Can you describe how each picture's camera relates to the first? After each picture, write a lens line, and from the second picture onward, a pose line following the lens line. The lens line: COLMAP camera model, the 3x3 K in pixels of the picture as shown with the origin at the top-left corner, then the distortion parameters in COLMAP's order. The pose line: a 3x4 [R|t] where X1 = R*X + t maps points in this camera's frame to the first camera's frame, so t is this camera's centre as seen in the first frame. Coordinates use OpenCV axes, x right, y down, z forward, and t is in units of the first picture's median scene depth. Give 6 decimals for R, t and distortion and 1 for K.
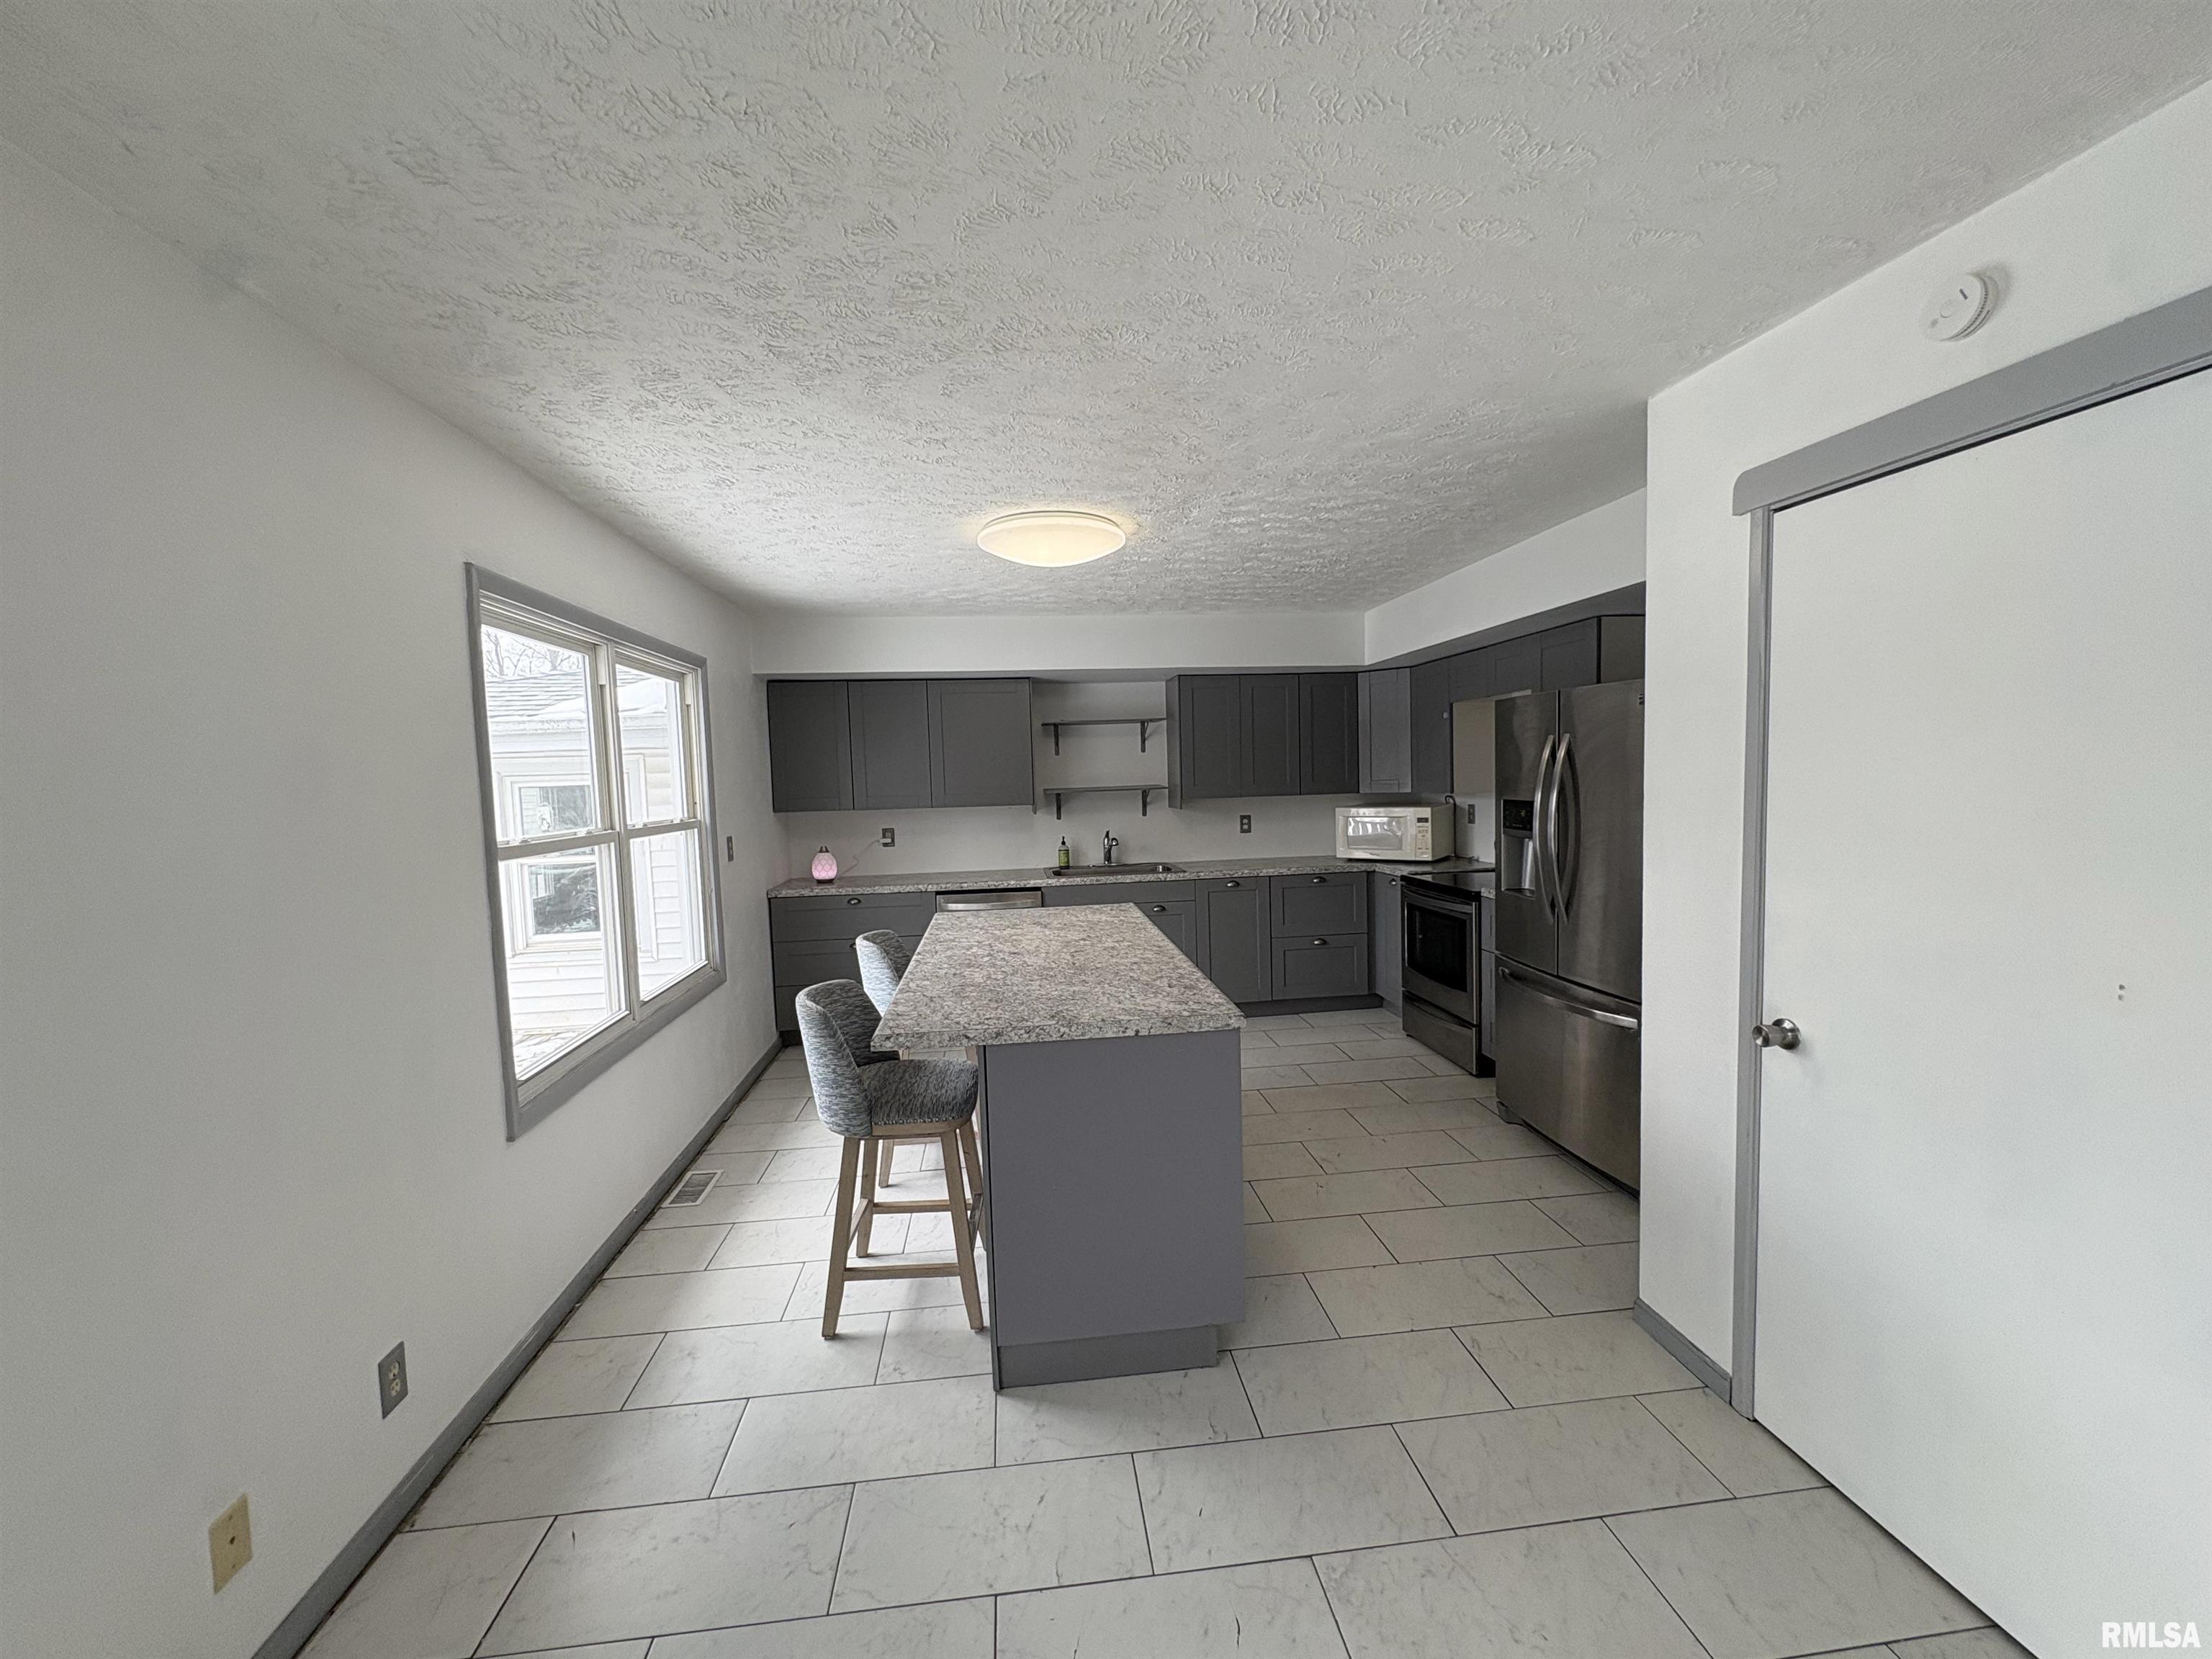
lens RADIAL K [[881.0, 0, 1106.0], [0, 881.0, 829.5], [0, 0, 1]] dist [0.000941, 0.000246]
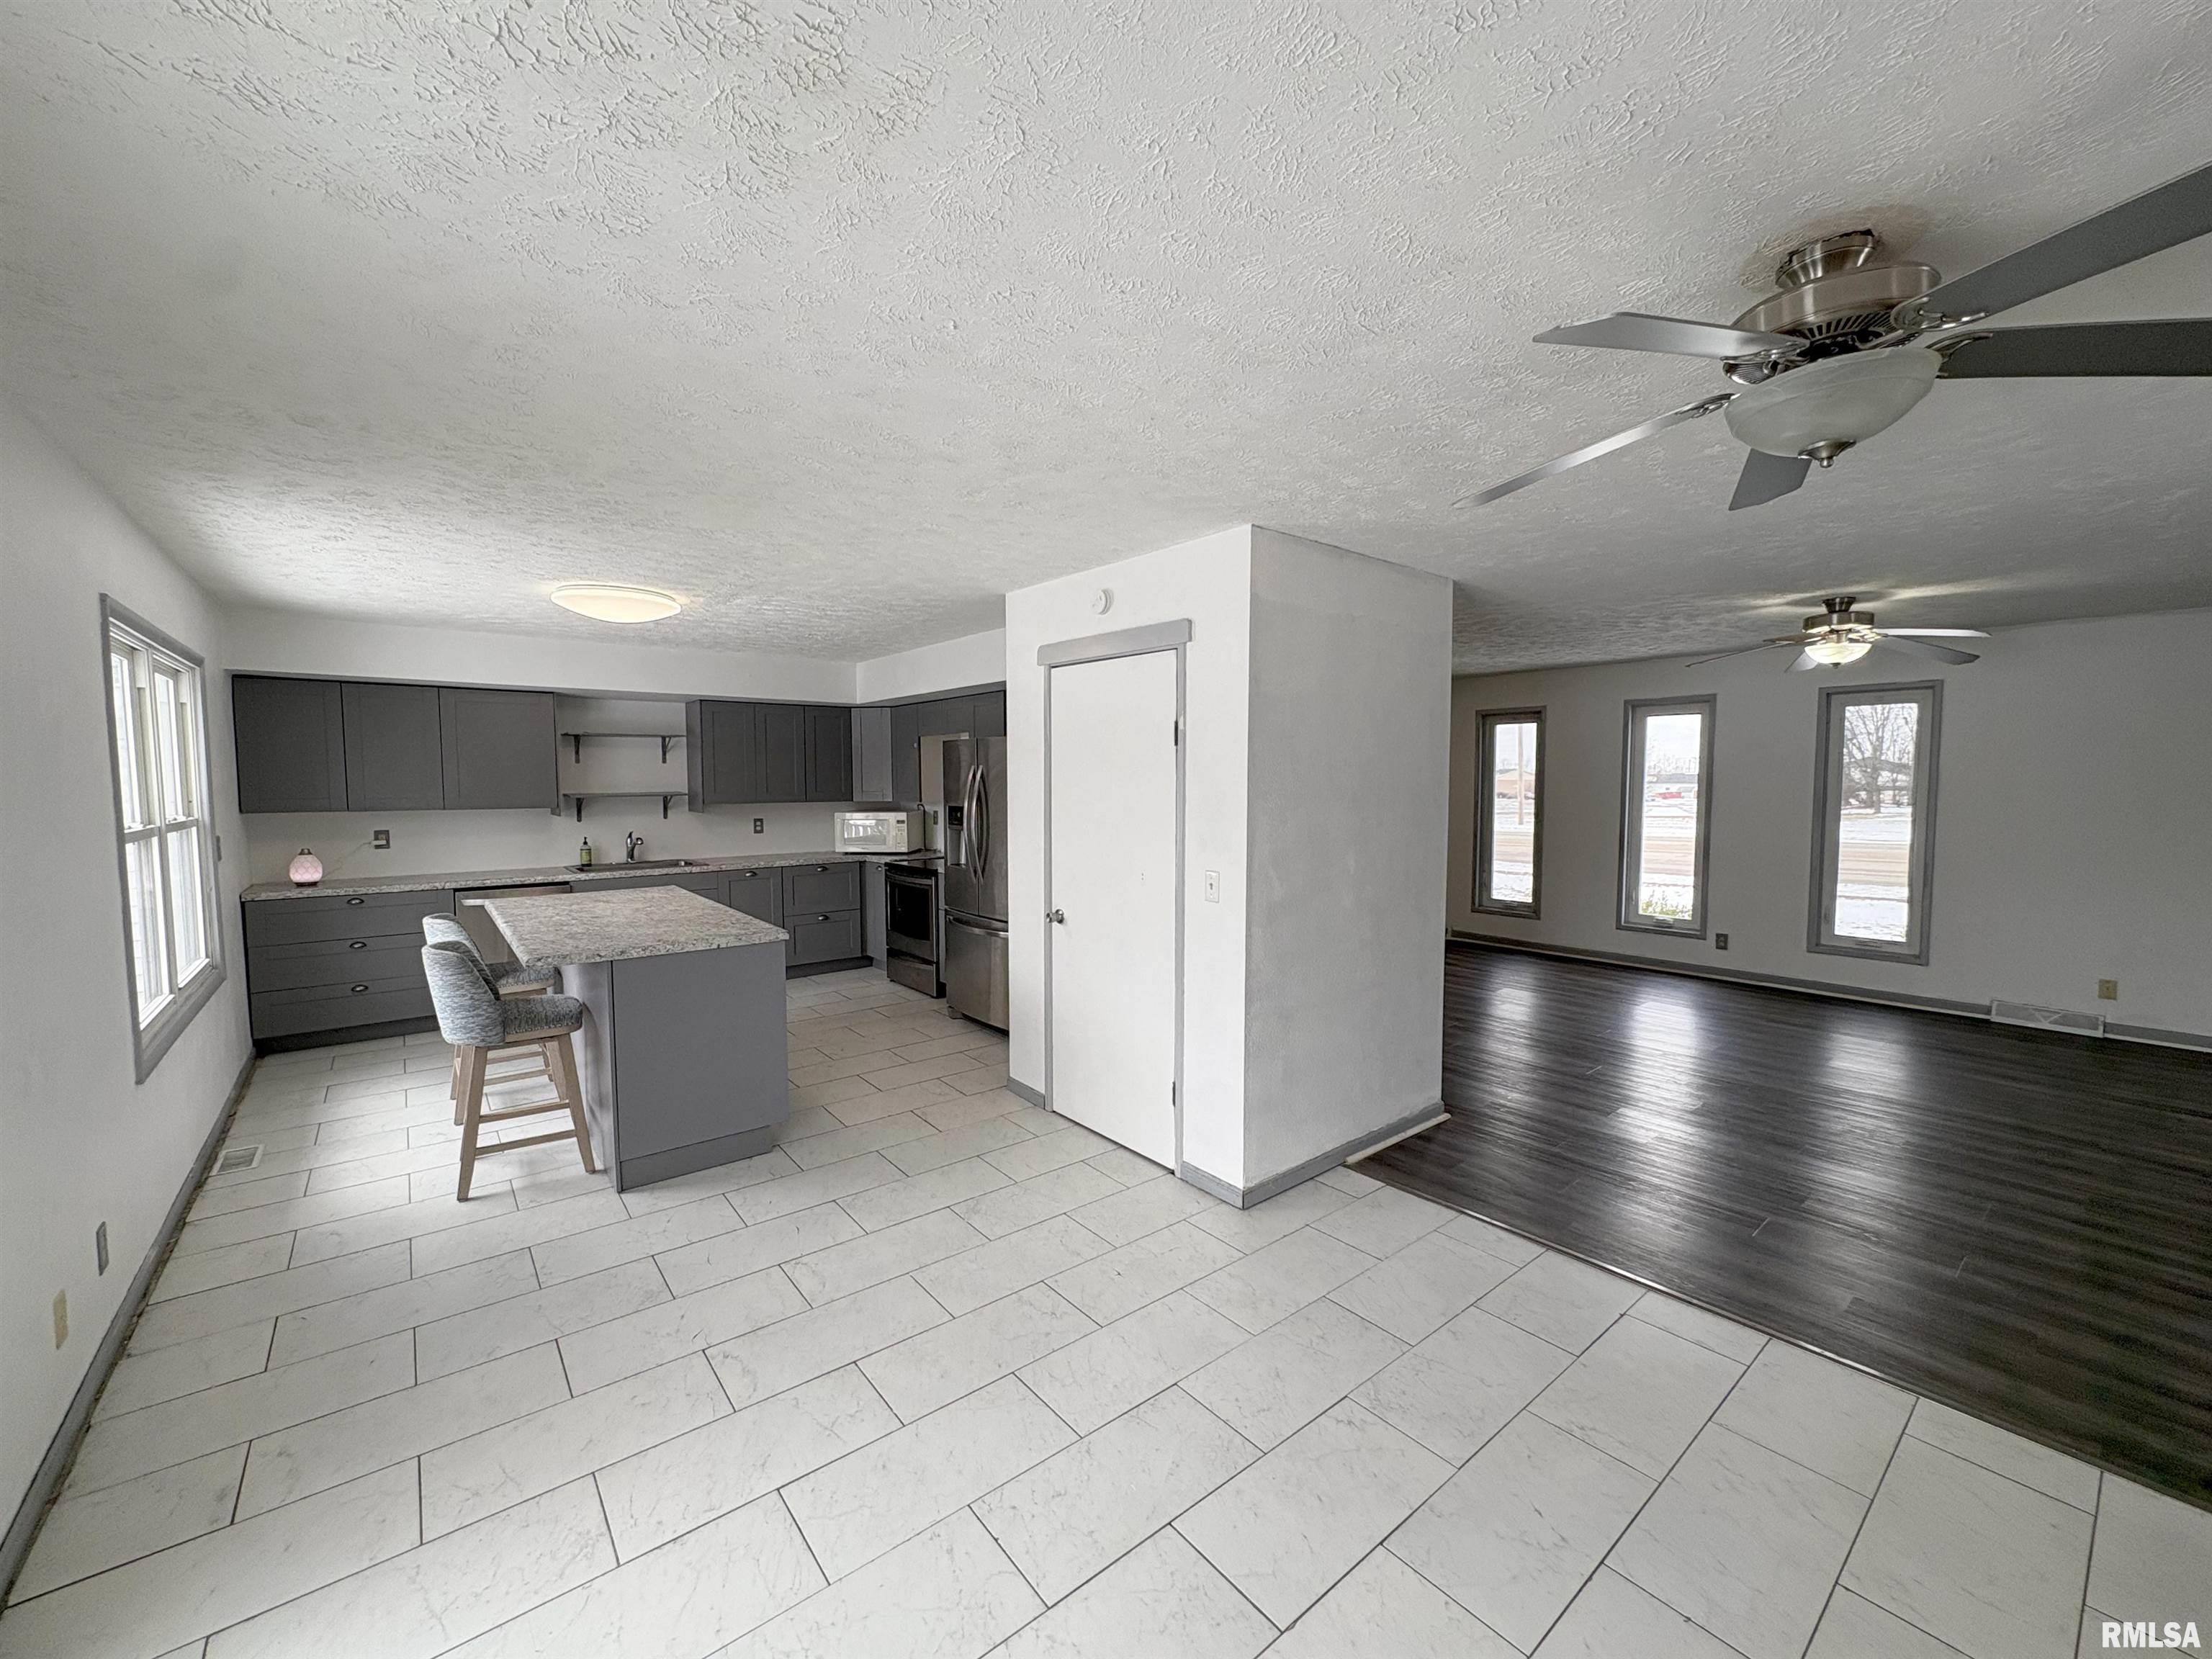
lens RADIAL K [[881.0, 0, 1106.0], [0, 881.0, 829.5], [0, 0, 1]] dist [0.000941, 0.000246]
pose [[0.845764, -0.003956, 0.533543, -0.101991], [0.010504, 0.999902, -0.009237, 0.018520], [-0.533454, 0.013416, 0.845722, -0.335454]]
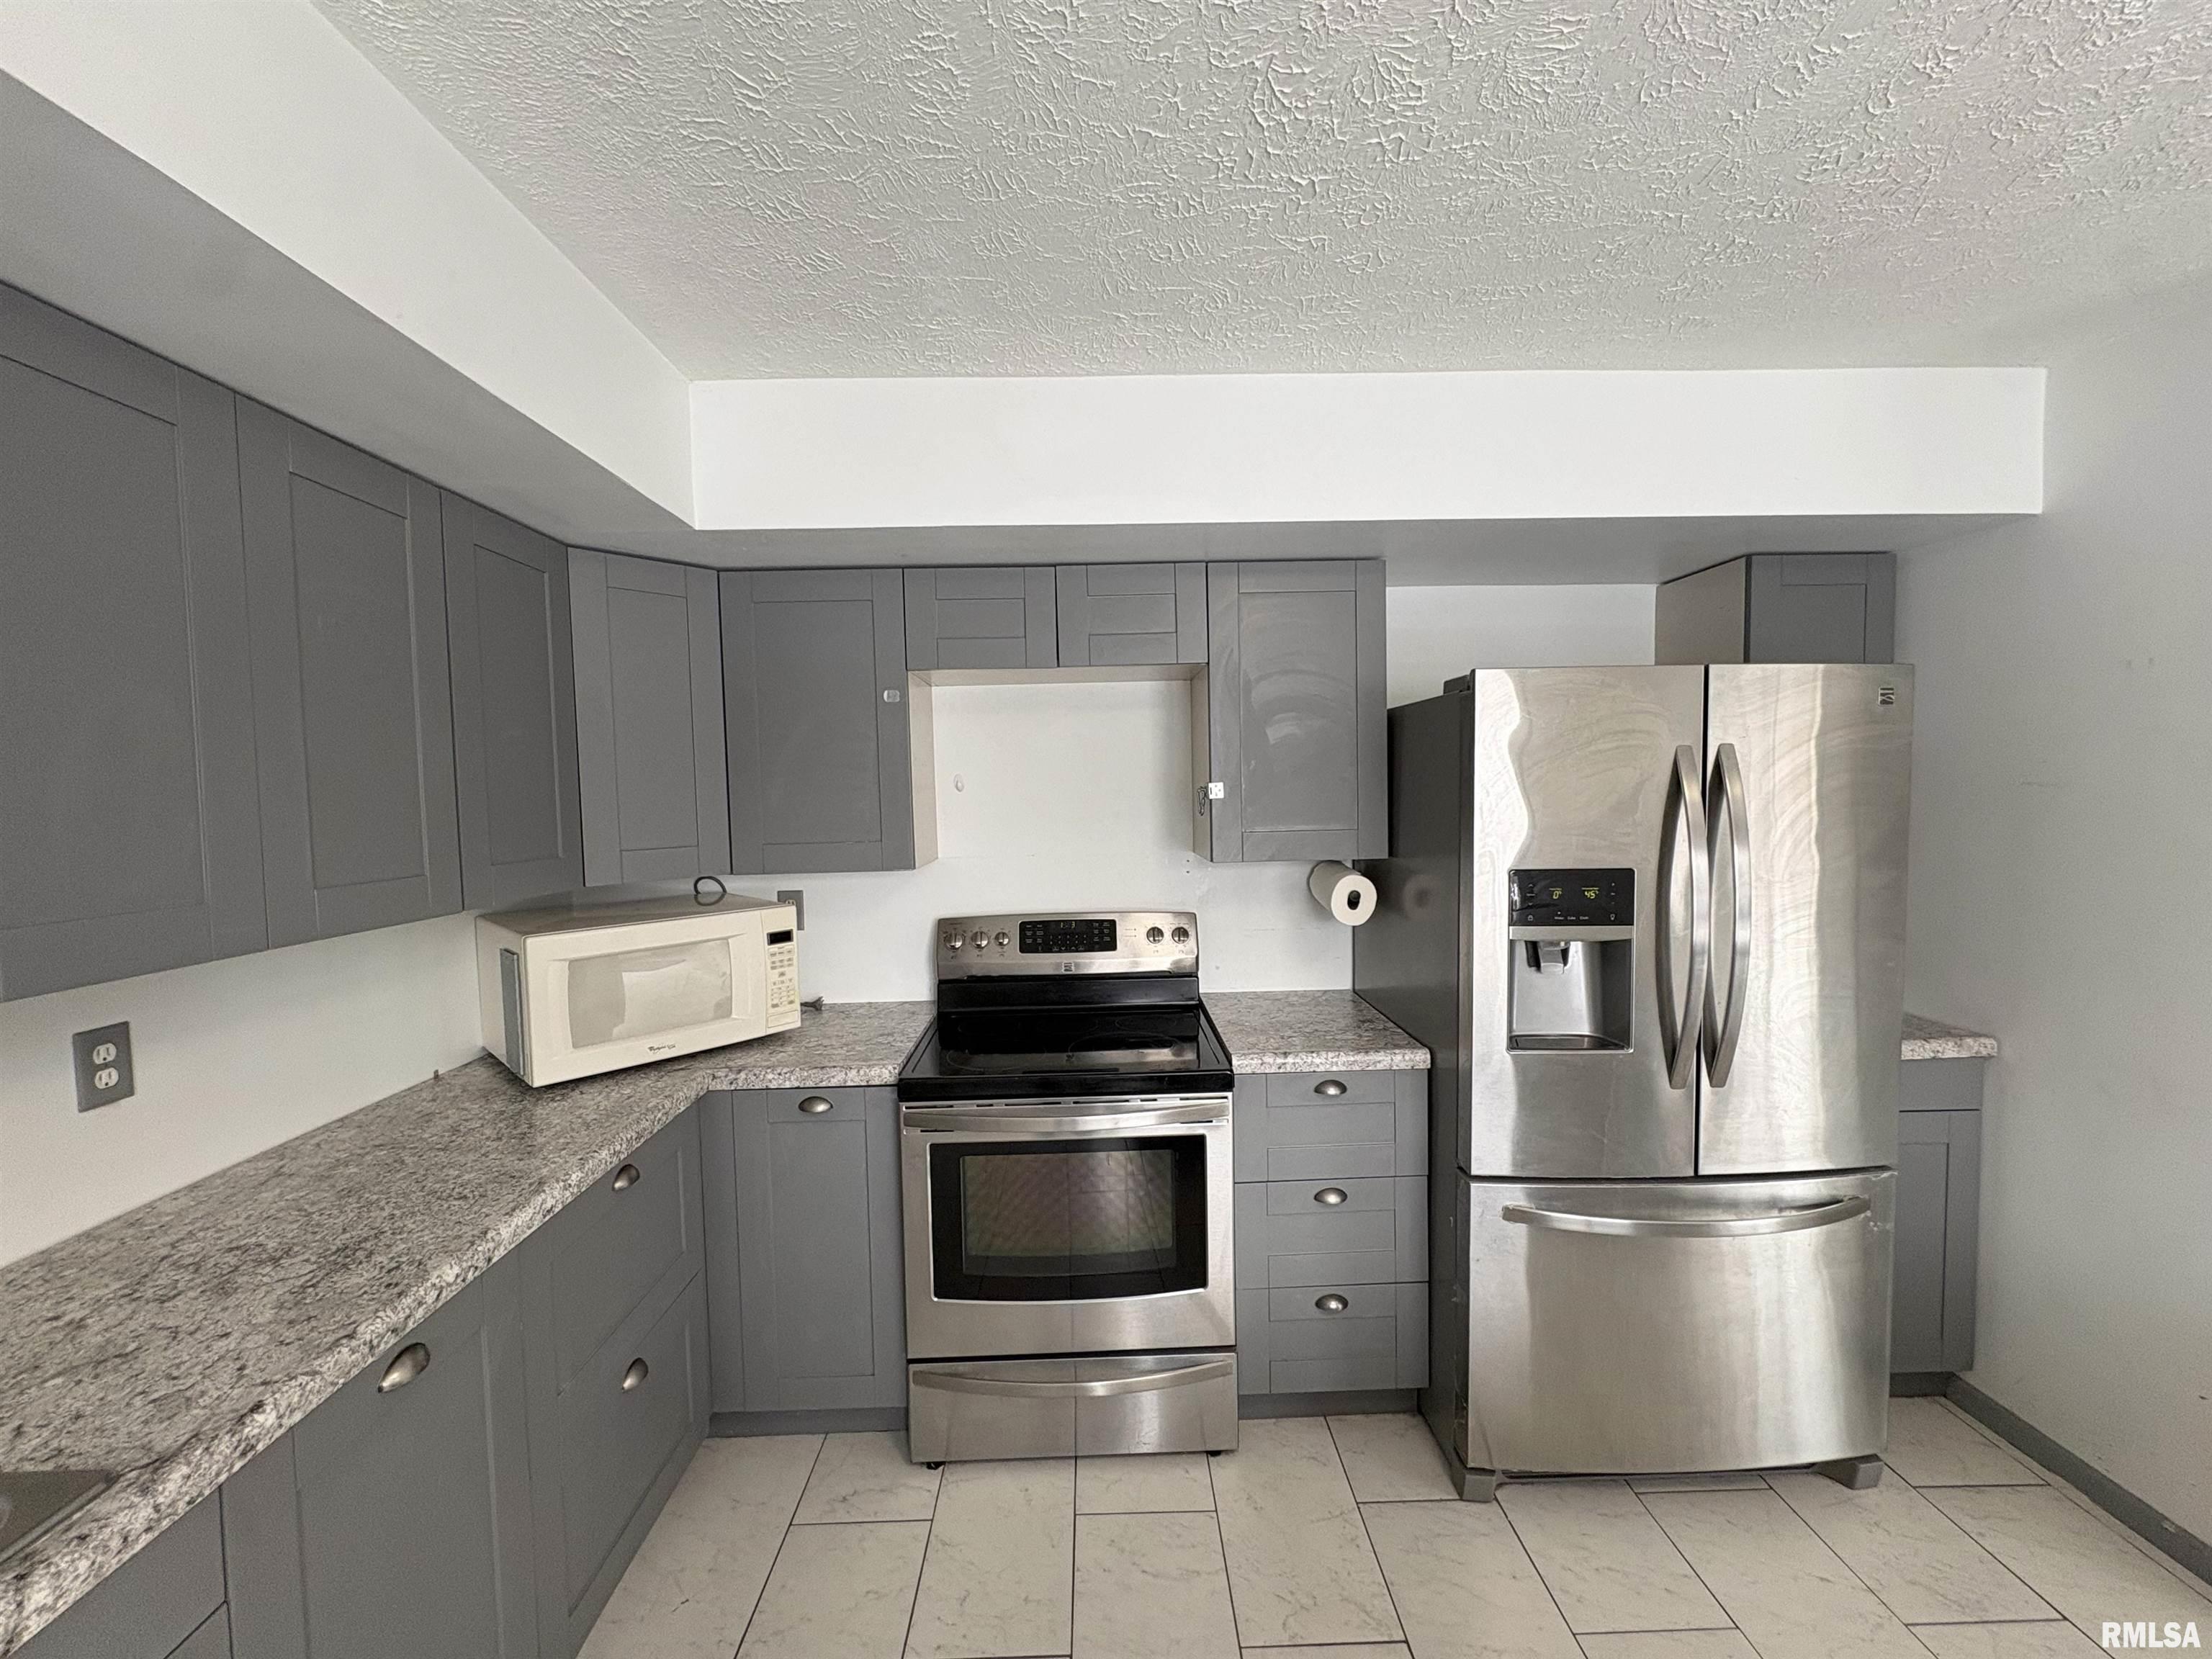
lens RADIAL K [[881.0, 0, 1106.0], [0, 881.0, 829.5], [0, 0, 1]] dist [0.000941, 0.000246]
pose [[0.099258, -0.019828, 0.994864, -0.050991], [0.078826, 0.996816, 0.012002, -0.061280], [-0.991935, 0.077230, 0.100505, 0.892237]]
